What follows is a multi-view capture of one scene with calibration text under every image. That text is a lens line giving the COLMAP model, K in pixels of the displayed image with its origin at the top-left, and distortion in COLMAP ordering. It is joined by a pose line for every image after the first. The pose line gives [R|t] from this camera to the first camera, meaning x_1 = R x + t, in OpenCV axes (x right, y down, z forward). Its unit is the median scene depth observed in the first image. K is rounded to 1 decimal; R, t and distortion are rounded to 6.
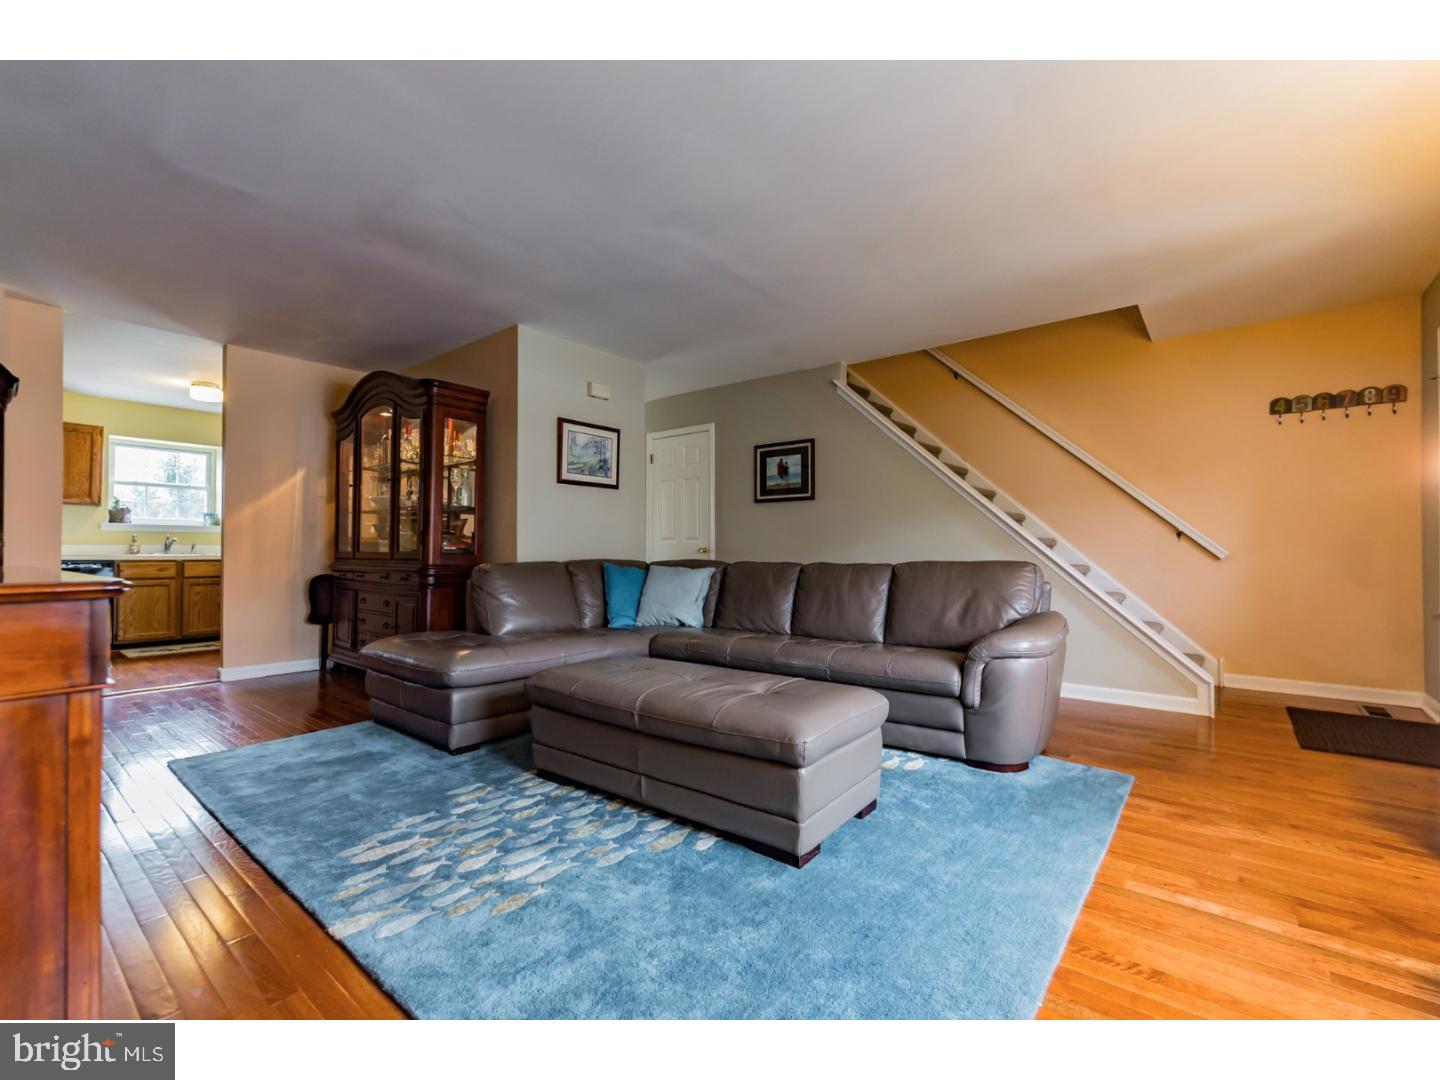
lens RADIAL K [[632.6, 0, 721.9], [0, 632.6, 540.7], [0, 0, 1]] dist [0.004628, -0.000412]
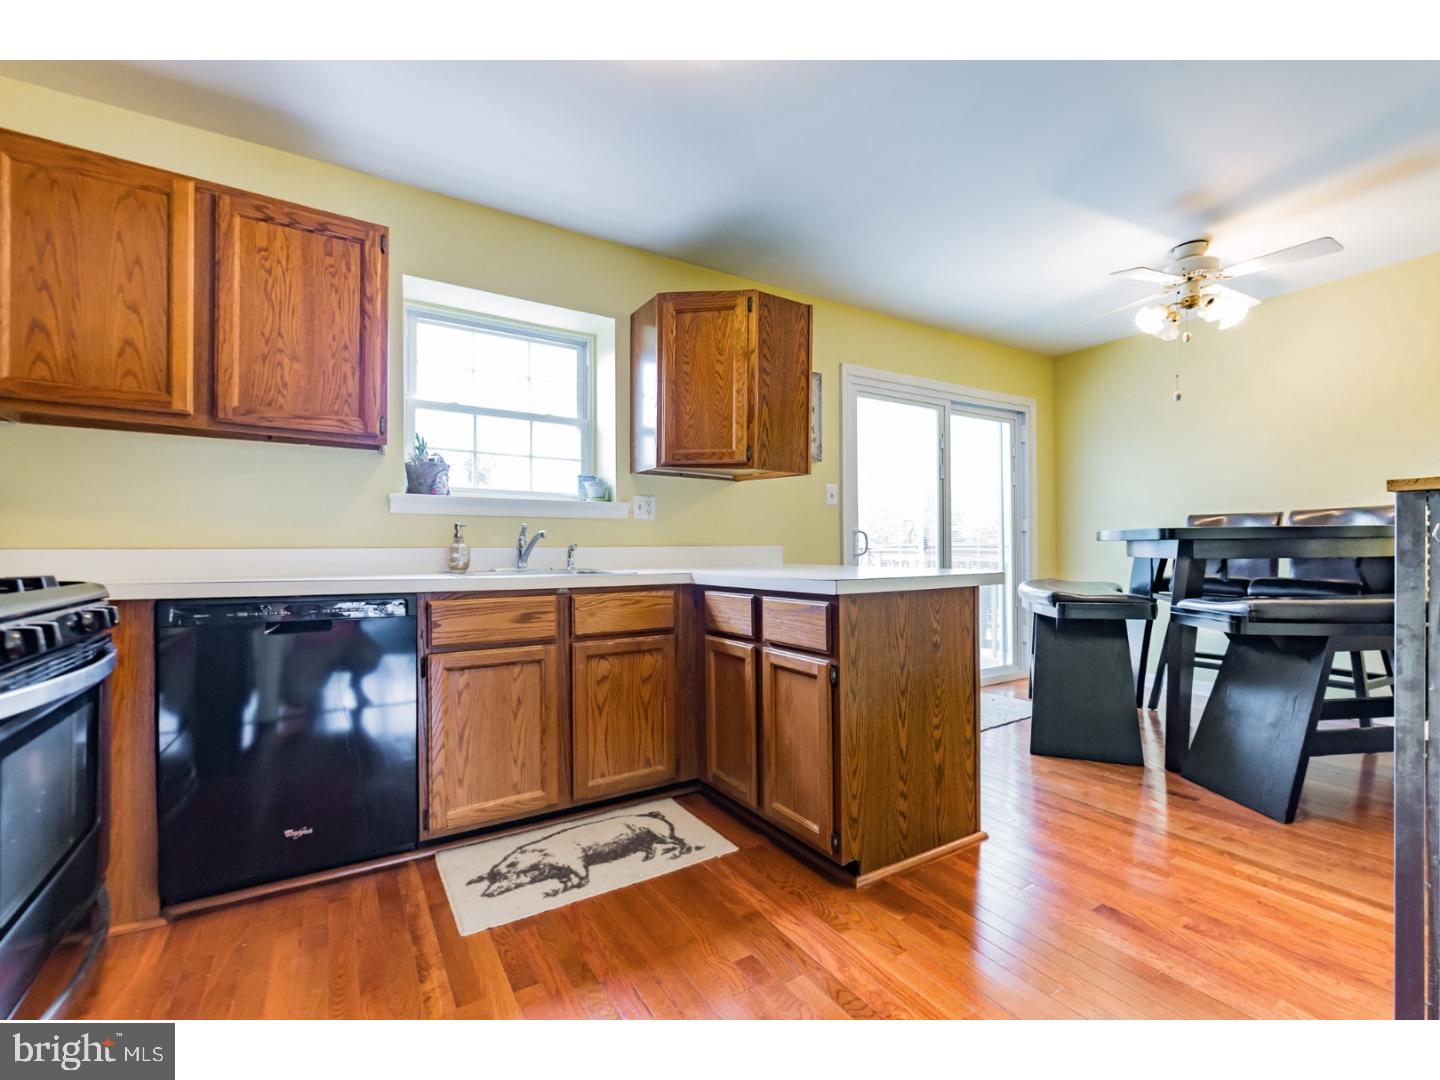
lens RADIAL K [[632.6, 0, 723.5], [0, 632.6, 553.1], [0, 0, 1]] dist [0.004628, -0.000412]
pose [[0.949450, -0.010167, -0.313753, -0.654794], [0.013892, 0.999857, 0.009641, 0.007905], [0.313610, -0.013512, 0.949456, 0.687822]]
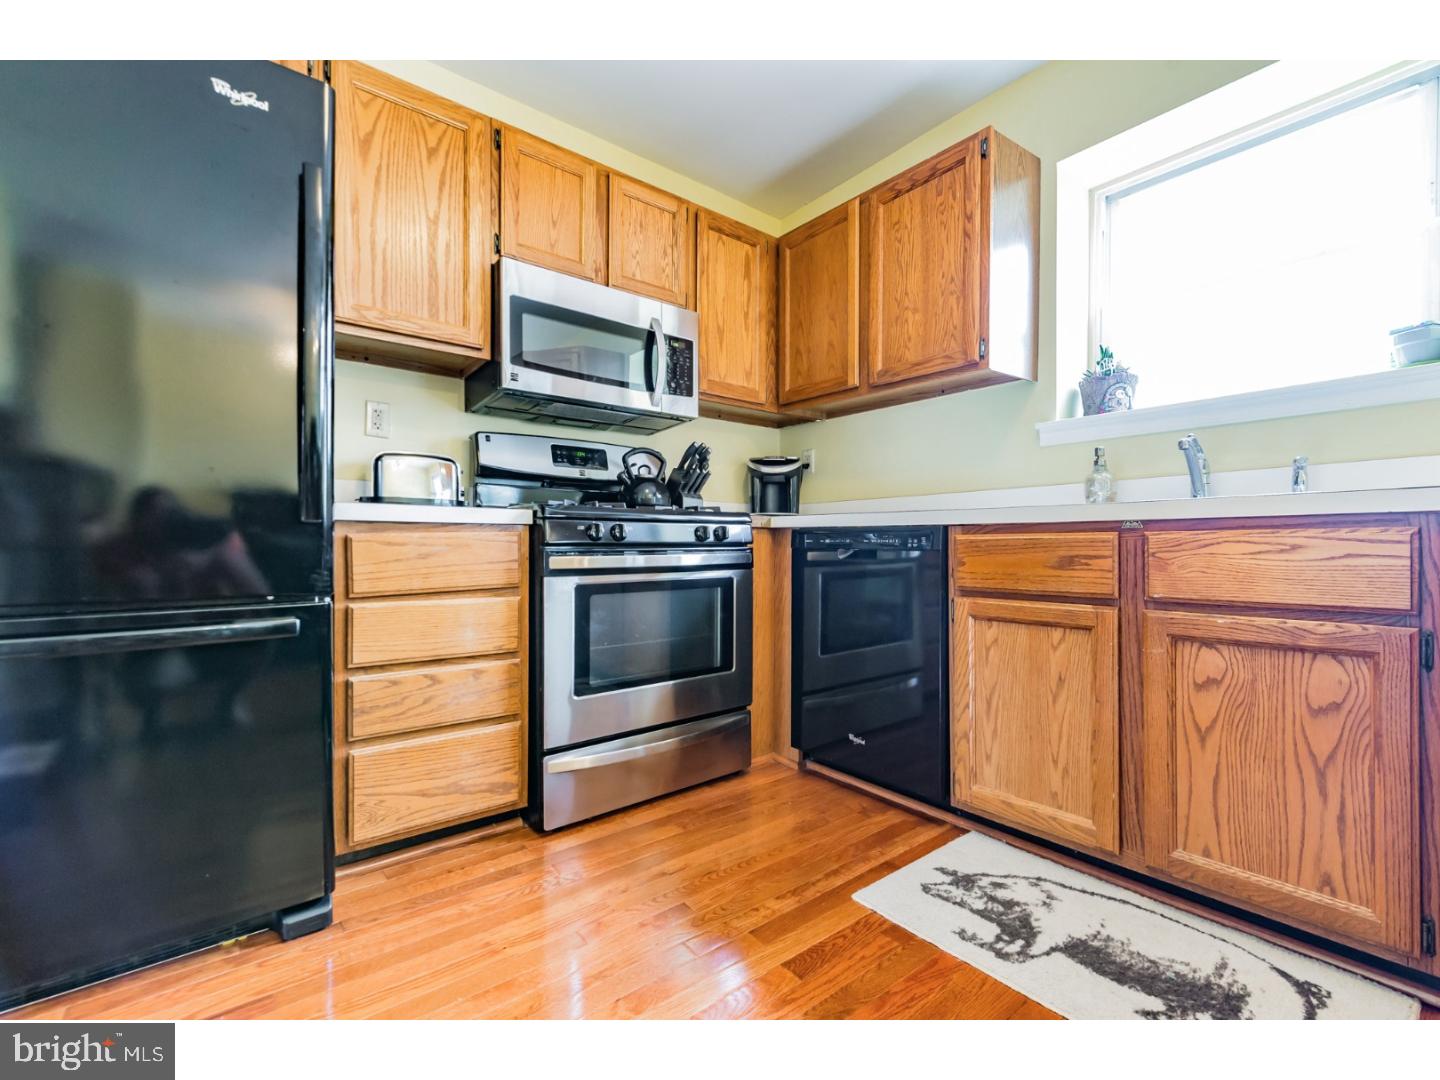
lens RADIAL K [[632.6, 0, 733.7], [0, 632.6, 545.5], [0, 0, 1]] dist [0.004628, -0.000412]
pose [[-0.189277, -0.001982, -0.981922, -0.604655], [0.010778, 0.999934, -0.004096, 0.037779], [0.981865, -0.011359, -0.189243, 0.900154]]
